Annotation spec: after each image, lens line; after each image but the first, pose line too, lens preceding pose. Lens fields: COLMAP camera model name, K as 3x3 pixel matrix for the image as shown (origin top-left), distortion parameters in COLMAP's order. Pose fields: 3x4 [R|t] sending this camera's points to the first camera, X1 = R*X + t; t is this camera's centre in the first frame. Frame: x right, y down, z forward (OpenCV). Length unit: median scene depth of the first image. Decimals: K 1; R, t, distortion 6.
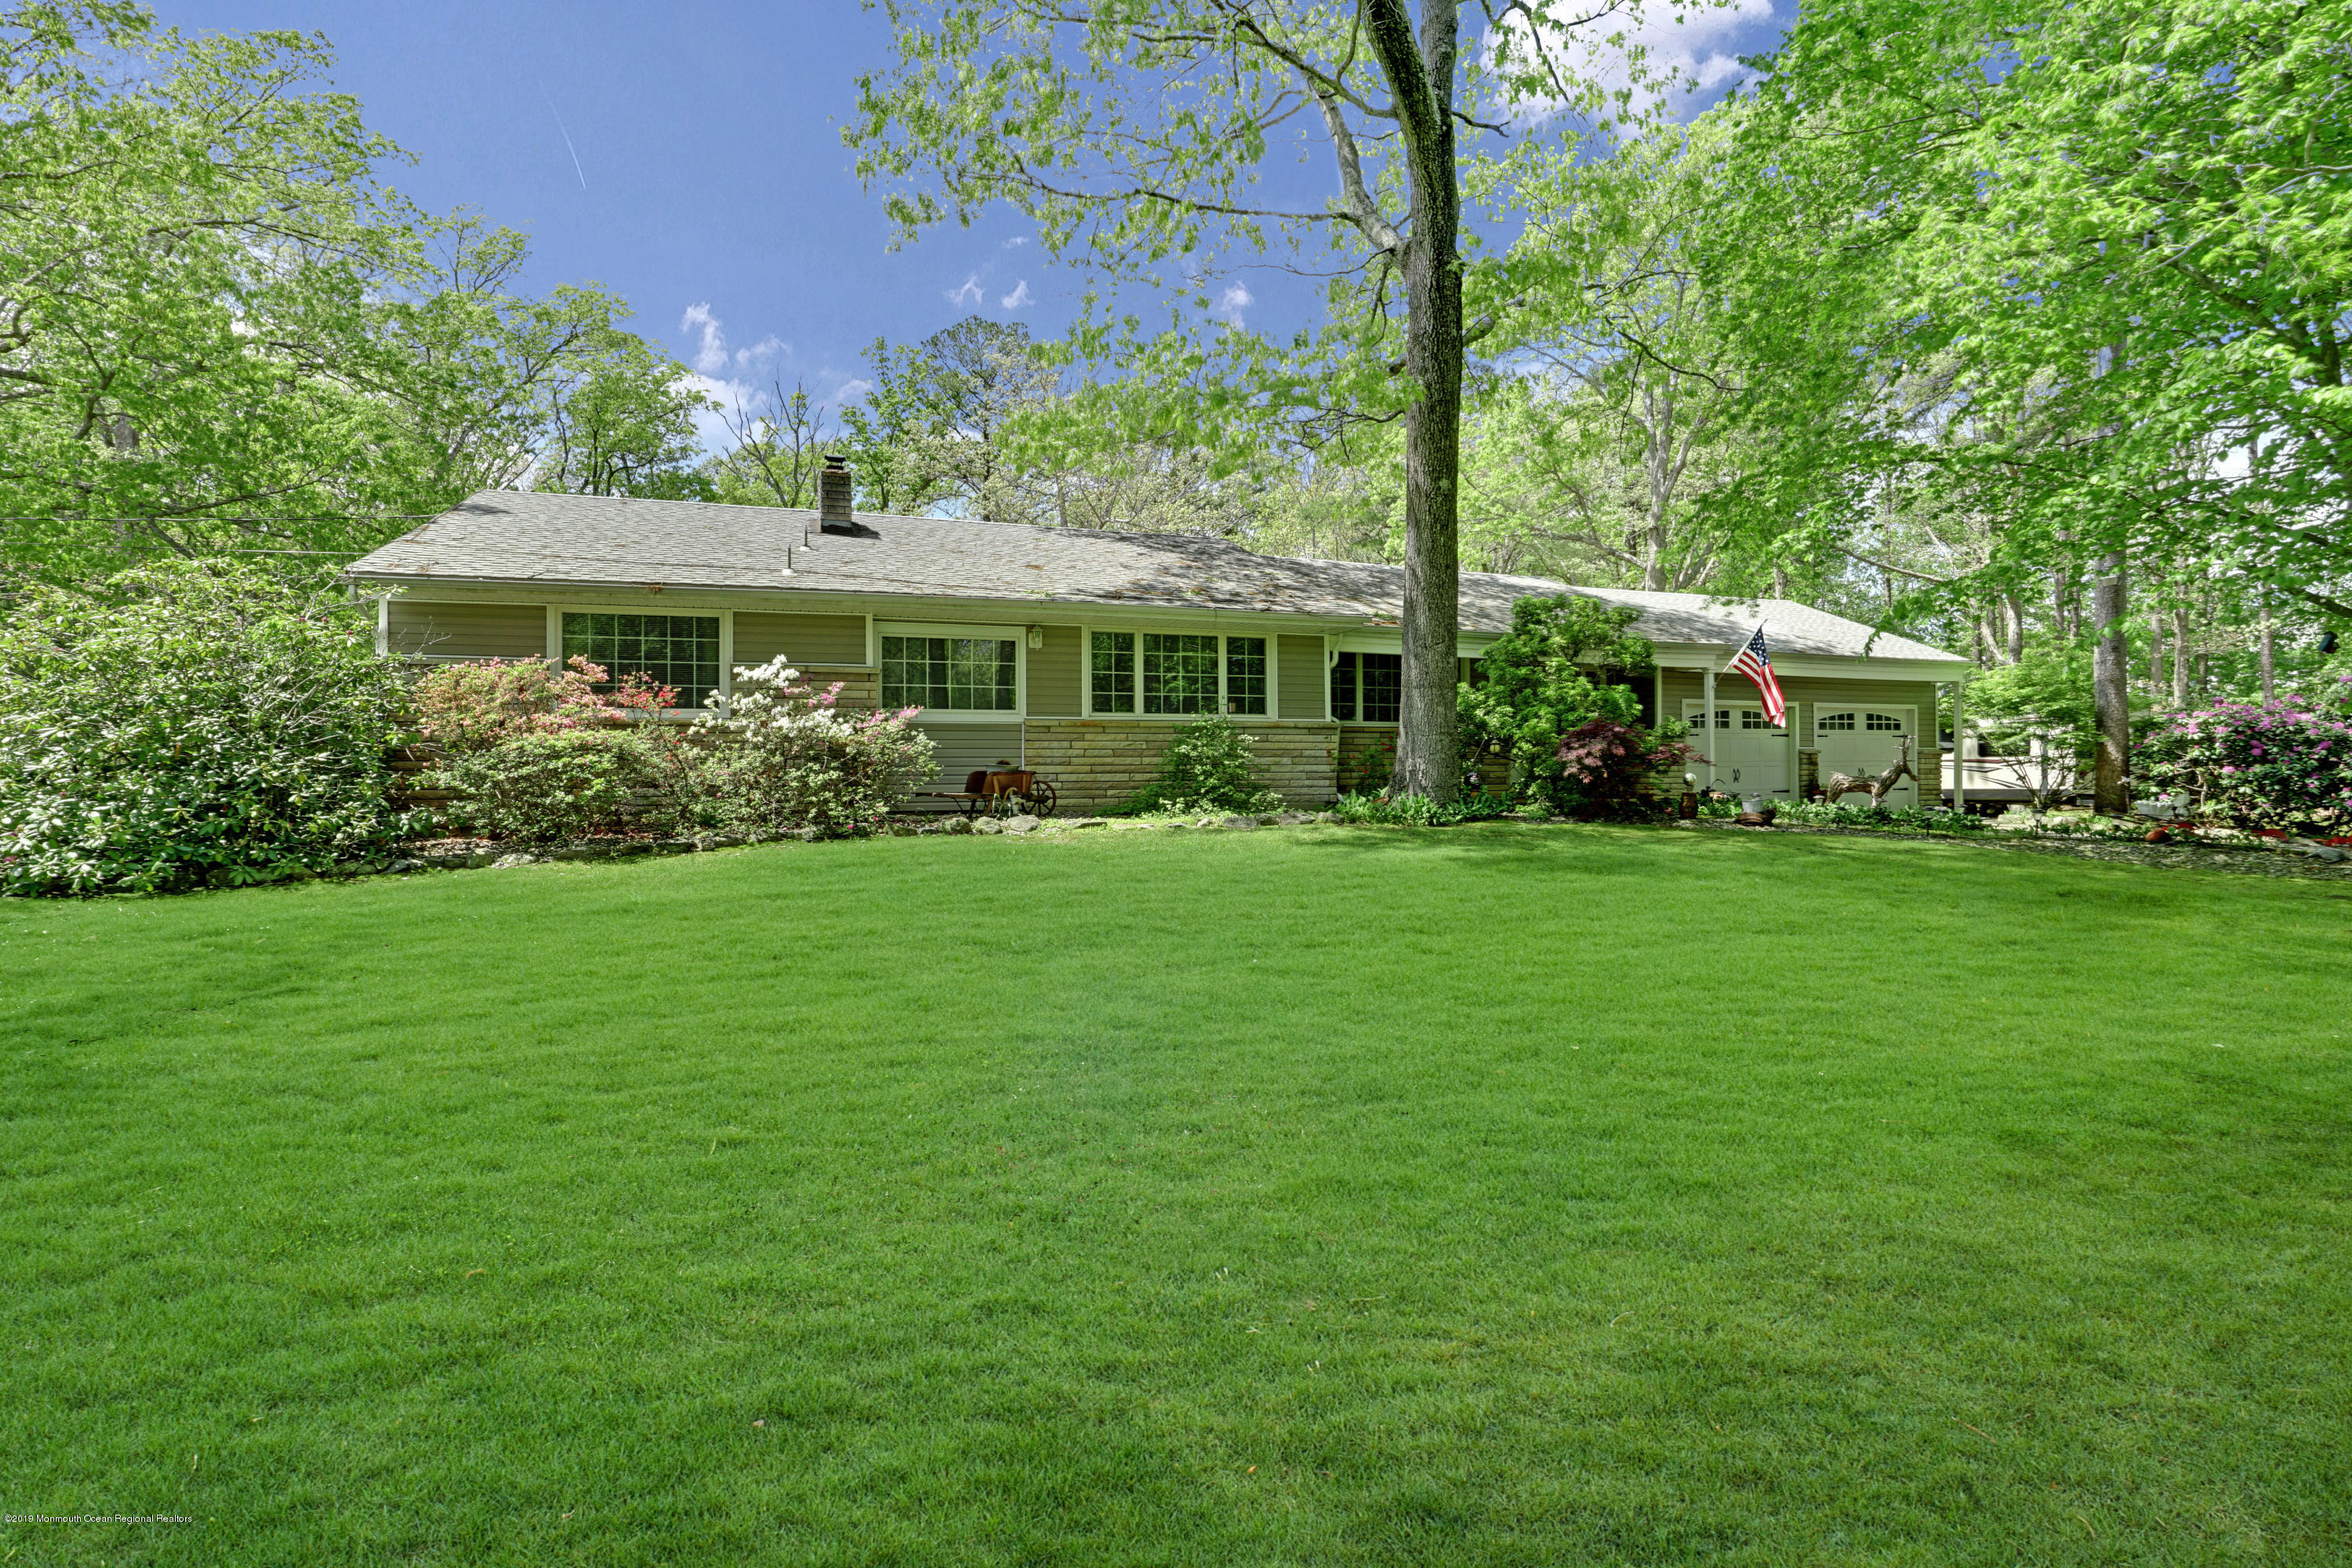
lens RADIAL K [[1085.5, 0, 1174.6], [0, 1085.5, 780.3], [0, 0, 1]] dist [-0.023930, 0.004273]
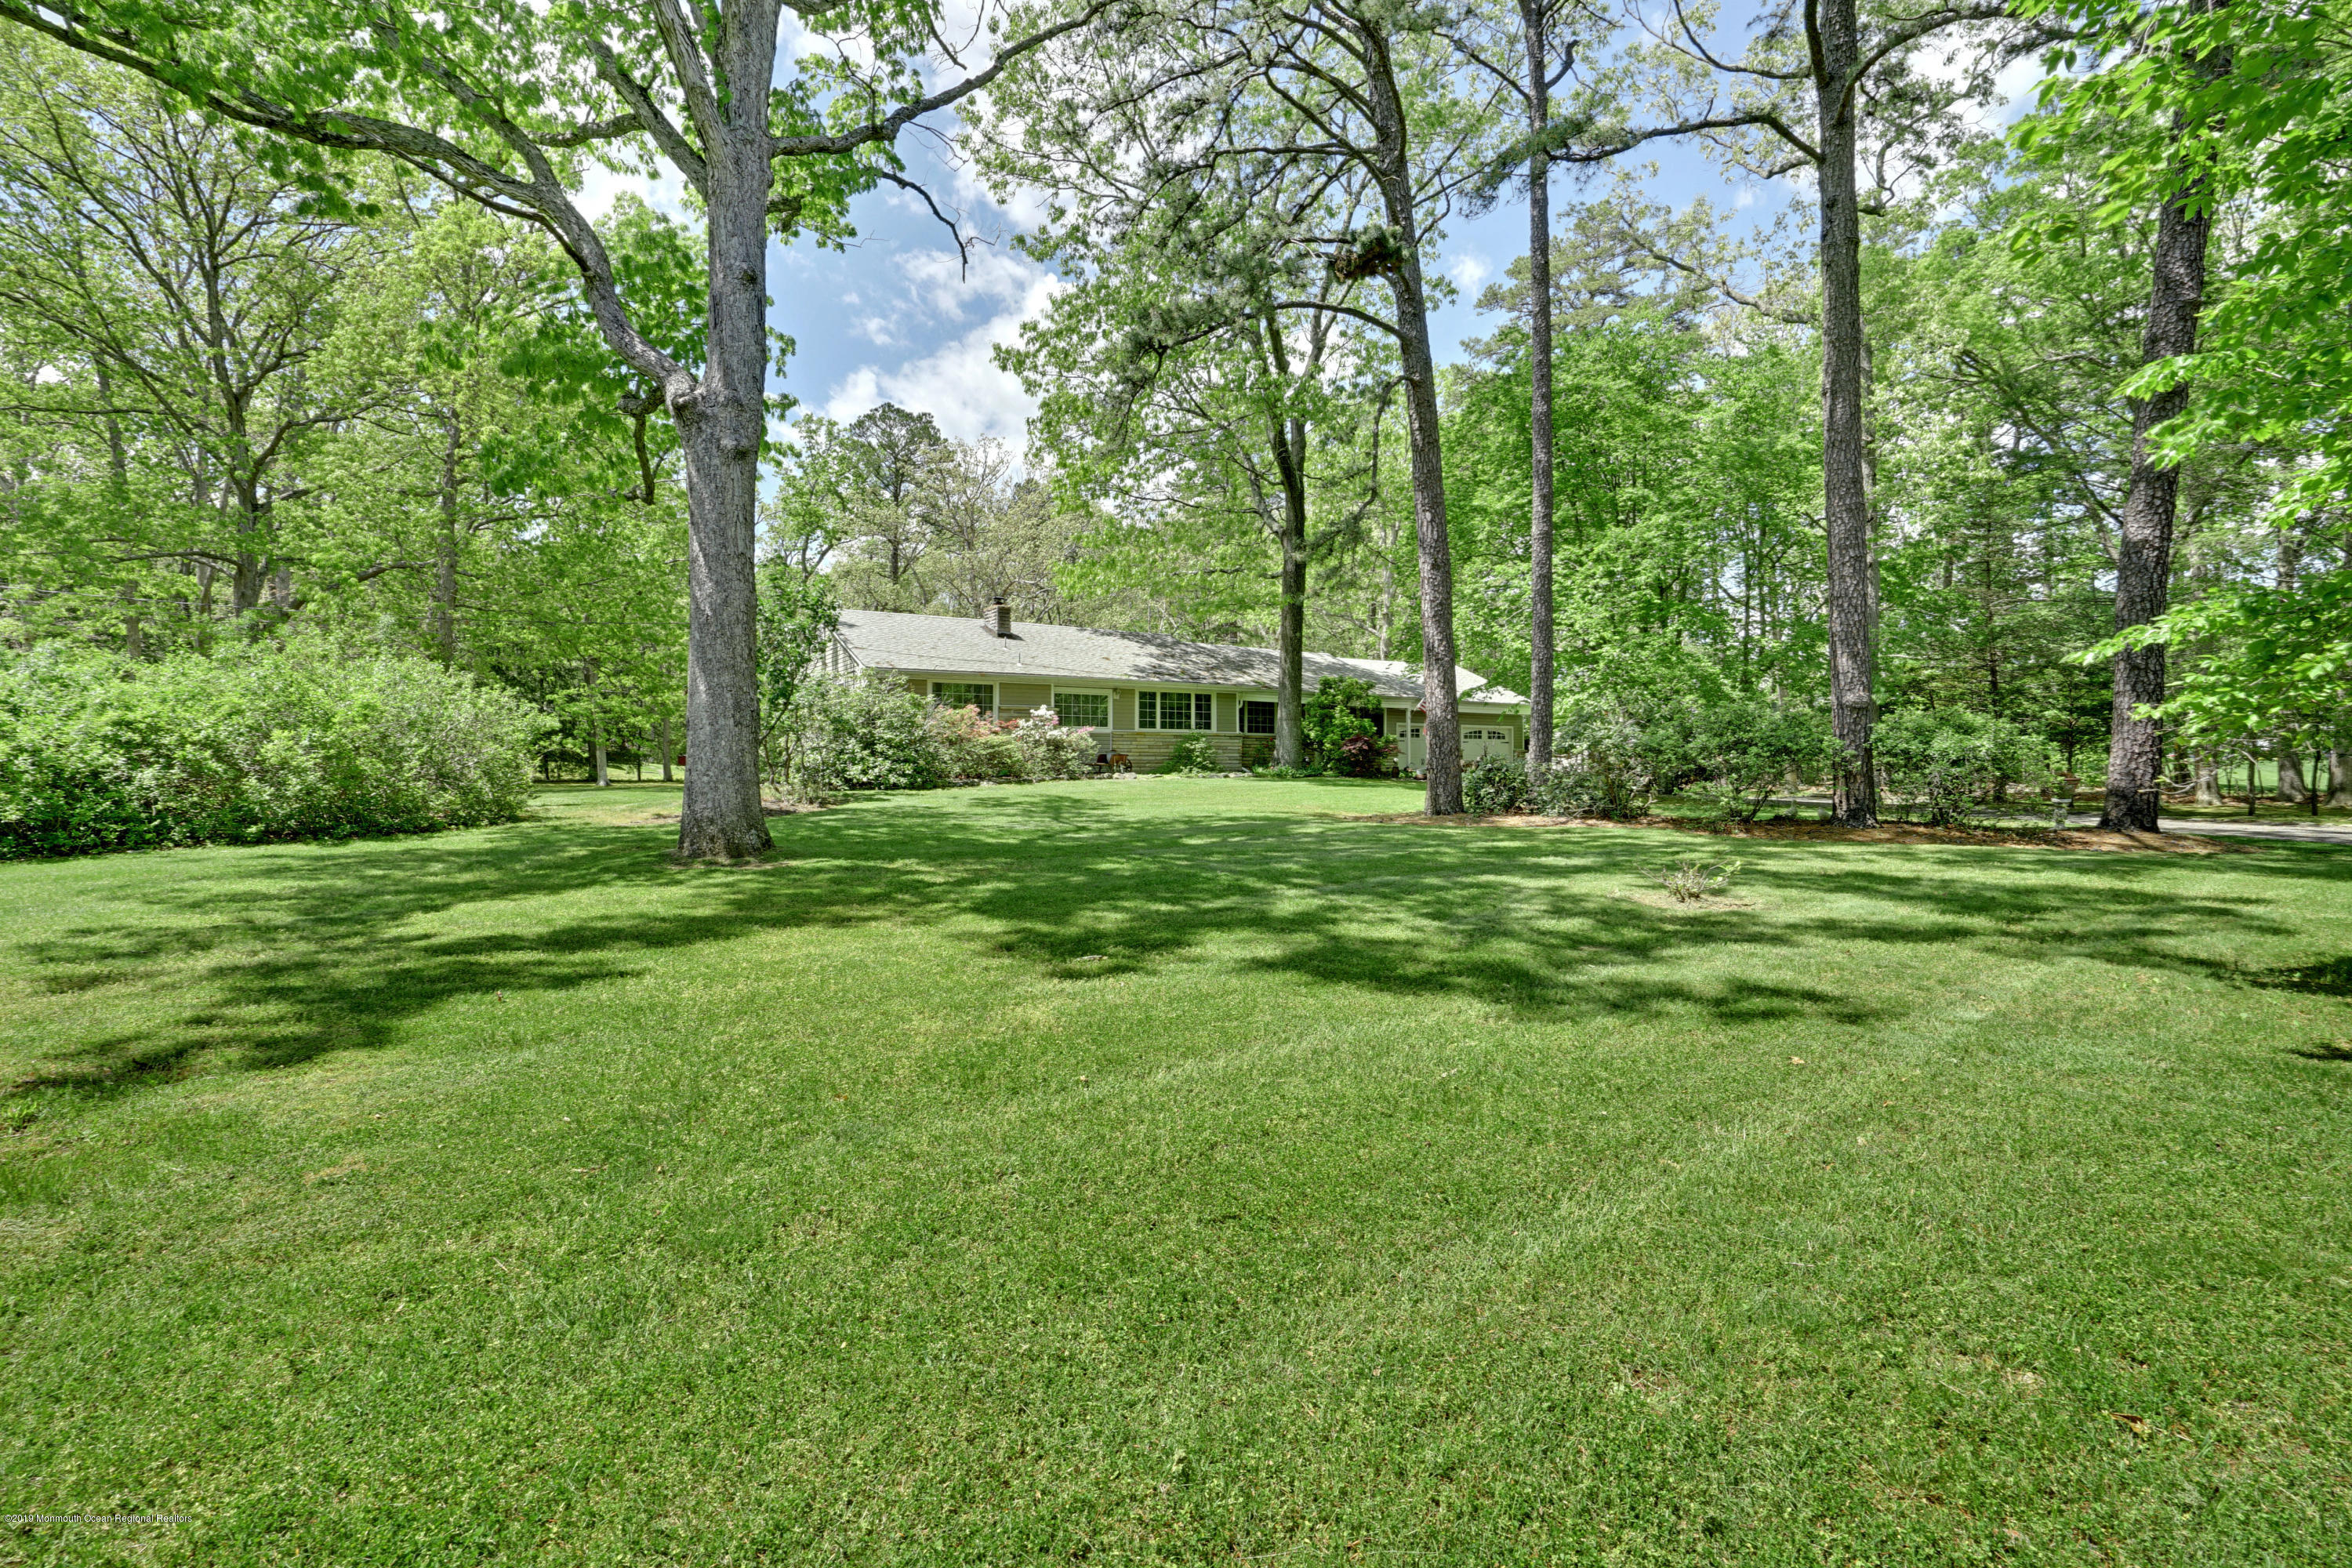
lens RADIAL K [[1085.5, 0, 1176.2], [0, 1085.5, 781.3], [0, 0, 1]] dist [-0.023930, 0.004273]
pose [[0.976511, 0.002440, 0.215452, -0.460639], [-0.002358, 0.999997, -0.000638, 0.044380], [-0.215453, 0.000115, 0.976514, -1.116200]]
